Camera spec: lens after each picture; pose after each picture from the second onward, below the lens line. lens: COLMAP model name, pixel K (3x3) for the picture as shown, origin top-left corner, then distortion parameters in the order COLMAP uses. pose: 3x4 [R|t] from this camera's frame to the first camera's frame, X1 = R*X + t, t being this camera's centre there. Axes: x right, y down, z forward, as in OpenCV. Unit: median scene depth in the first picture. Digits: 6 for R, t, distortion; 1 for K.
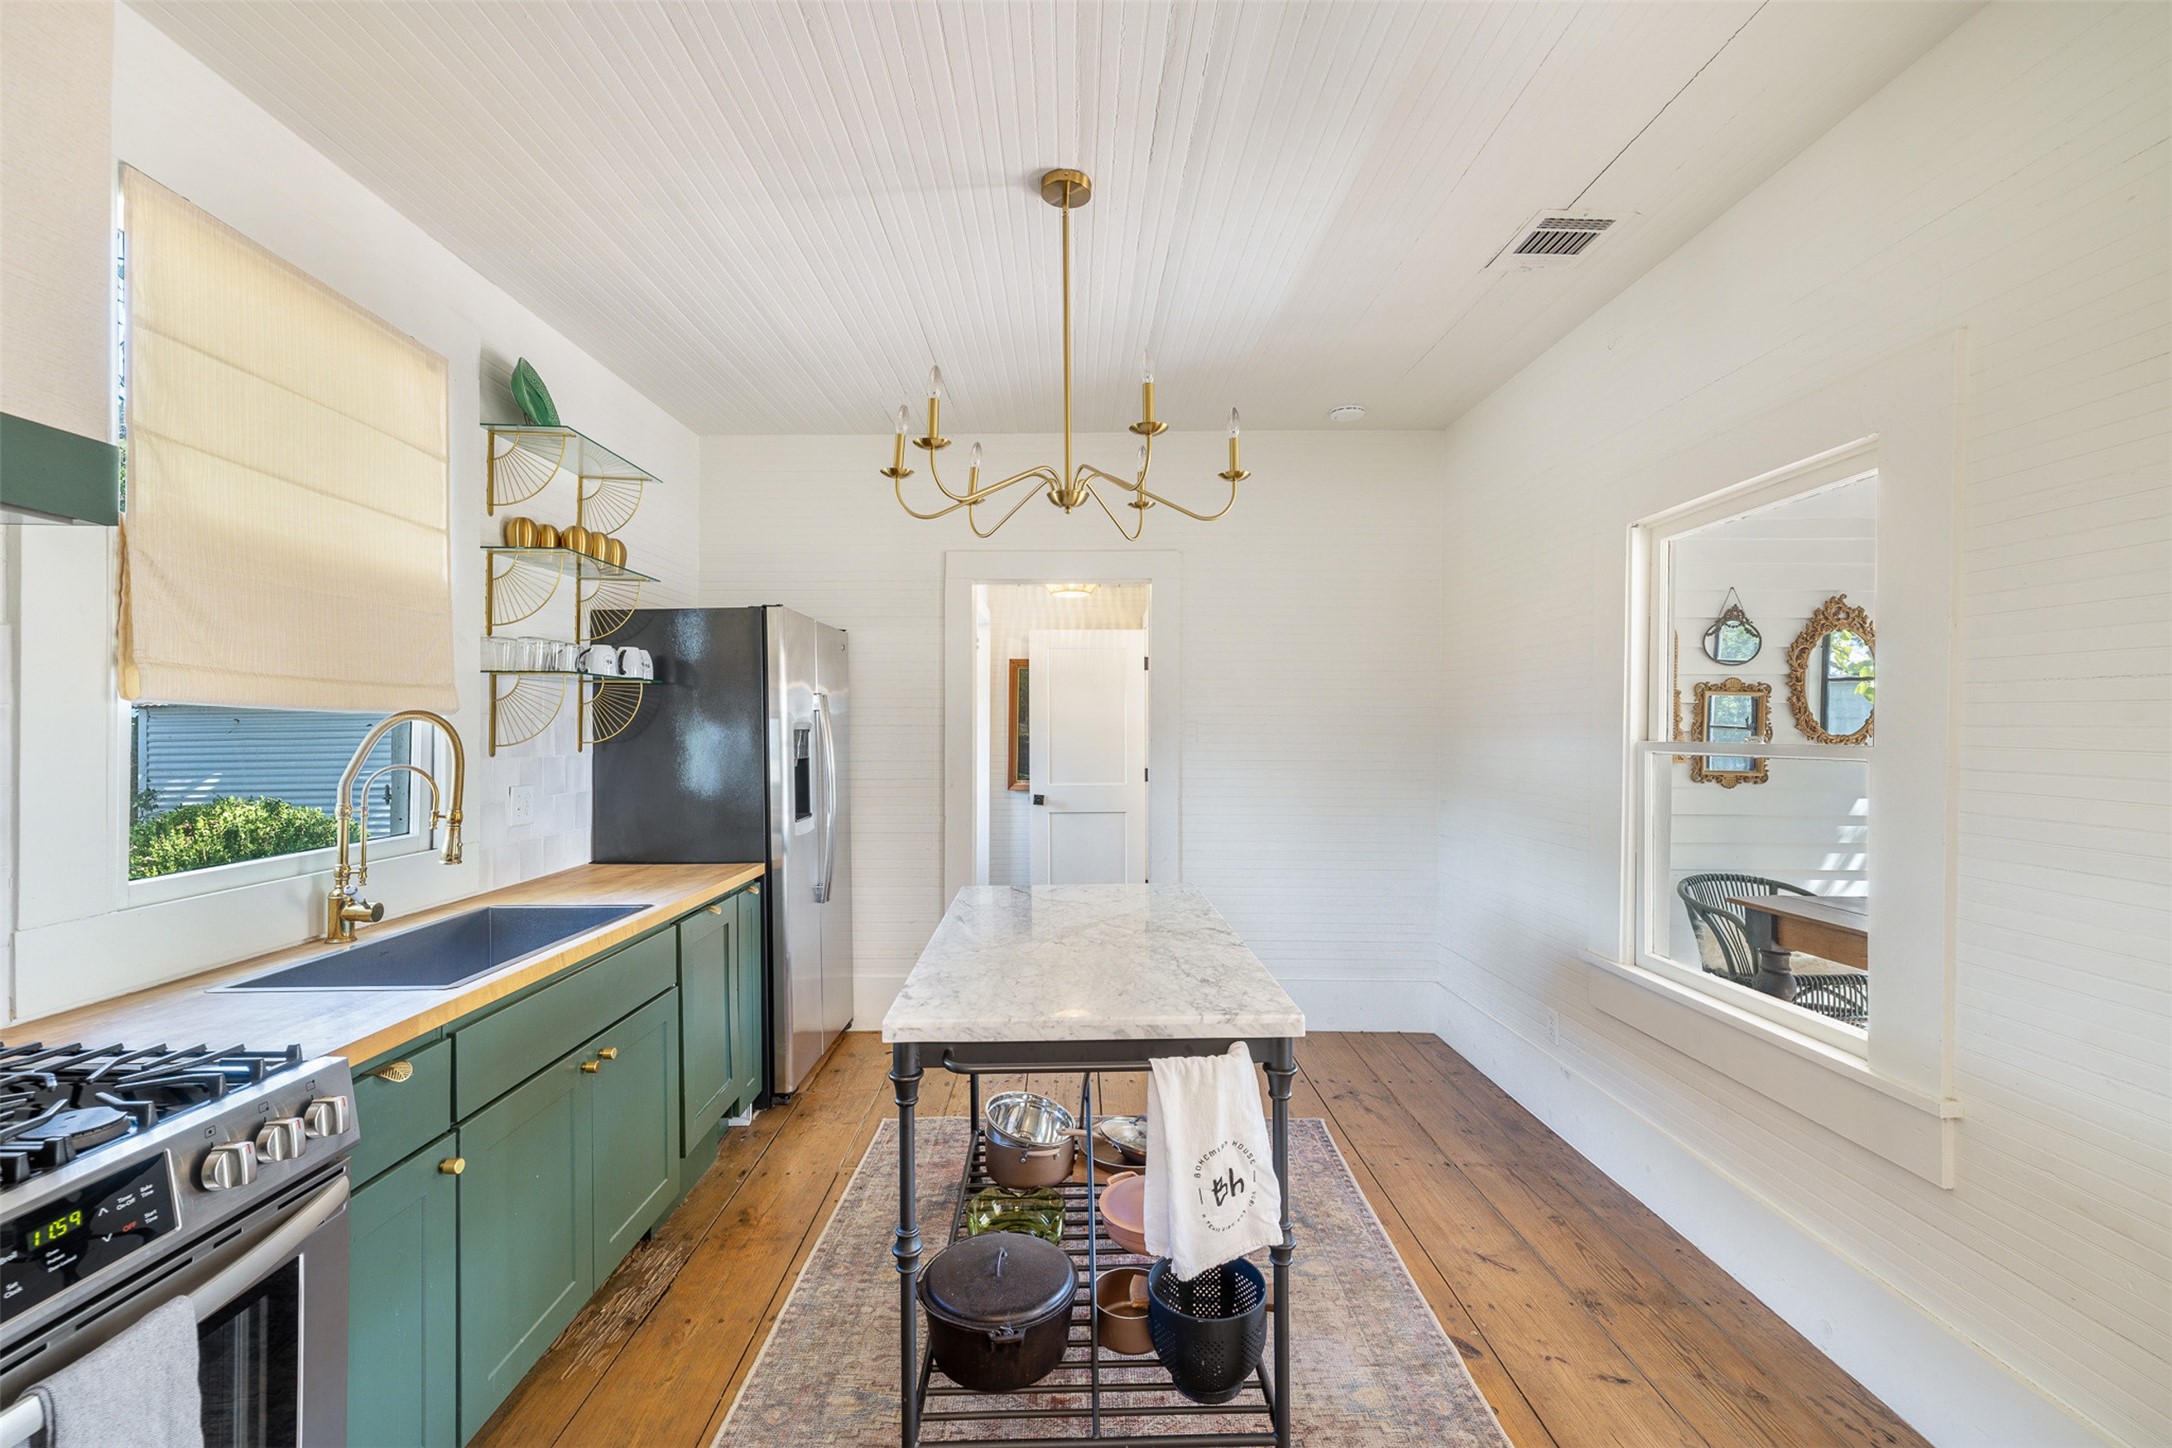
lens RADIAL K [[921.1, 0, 1082.5], [0, 921.1, 728.6], [0, 0, 1]] dist [0.001298, 0.000260]
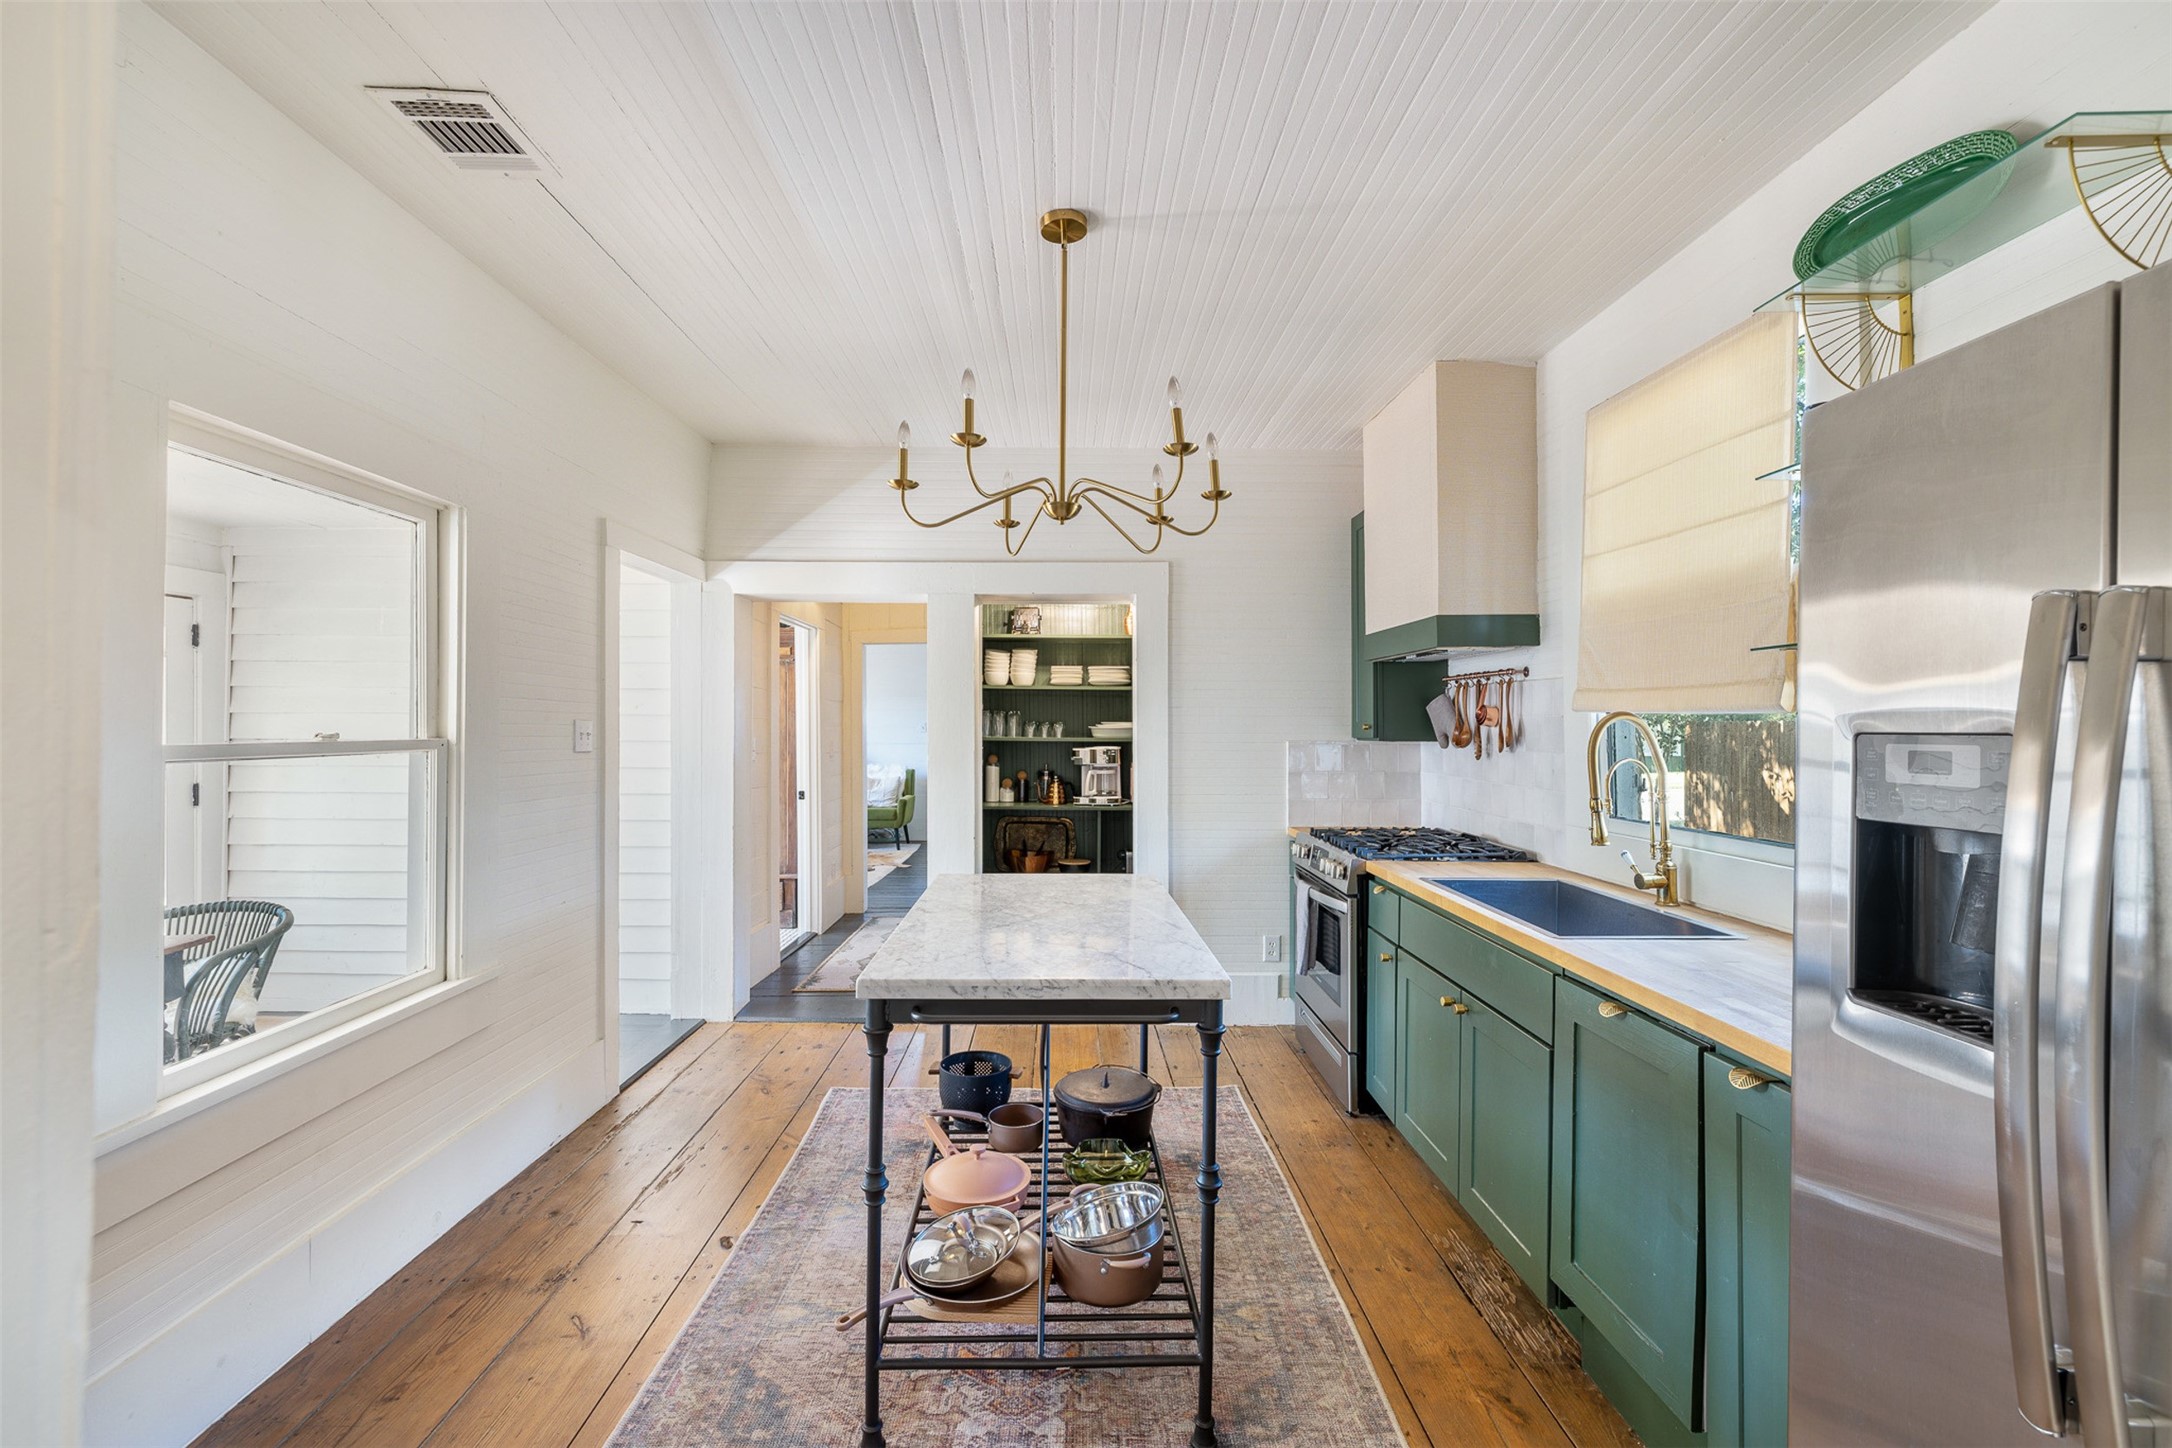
lens RADIAL K [[921.1, 0, 1082.5], [0, 921.1, 728.6], [0, 0, 1]] dist [0.001298, 0.000260]
pose [[-0.999956, -0.001528, -0.009205, -0.028962], [-0.001585, 0.999980, 0.006149, -0.003435], [0.009195, 0.006163, -0.999939, 1.958197]]
